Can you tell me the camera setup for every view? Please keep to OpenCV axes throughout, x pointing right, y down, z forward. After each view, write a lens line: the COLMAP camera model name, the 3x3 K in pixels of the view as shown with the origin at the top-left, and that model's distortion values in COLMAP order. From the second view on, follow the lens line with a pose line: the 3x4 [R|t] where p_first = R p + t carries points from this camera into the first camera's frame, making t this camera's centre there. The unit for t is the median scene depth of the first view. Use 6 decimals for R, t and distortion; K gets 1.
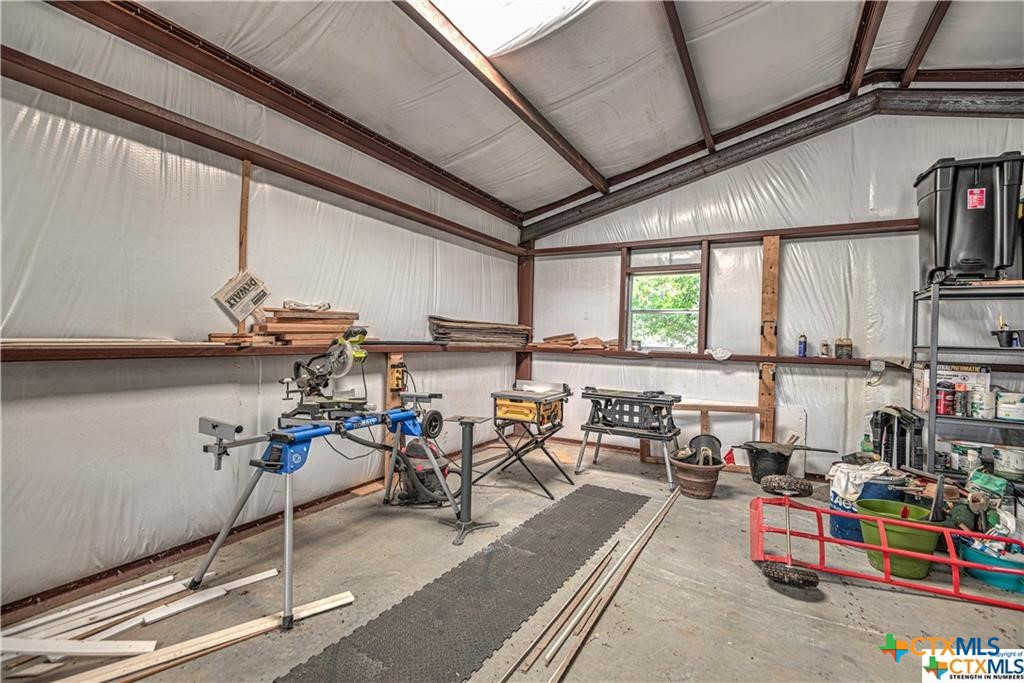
lens RADIAL K [[464.7, 0, 511.8], [0, 464.7, 339.1], [0, 0, 1]] dist [0.016858, -0.004235]
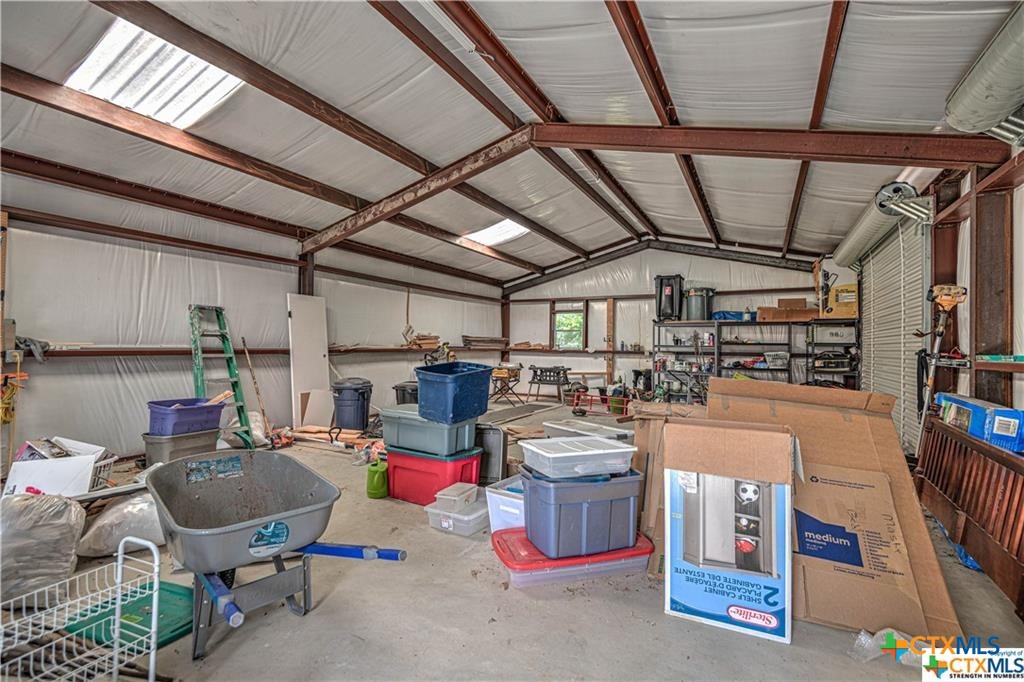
lens RADIAL K [[464.7, 0, 508.1], [0, 464.7, 343.3], [0, 0, 1]] dist [0.016858, -0.004235]
pose [[0.999808, -0.016682, 0.010276, 0.024042], [0.016723, 0.999853, -0.003847, 0.002344], [-0.010210, 0.004018, 0.999940, -1.287900]]
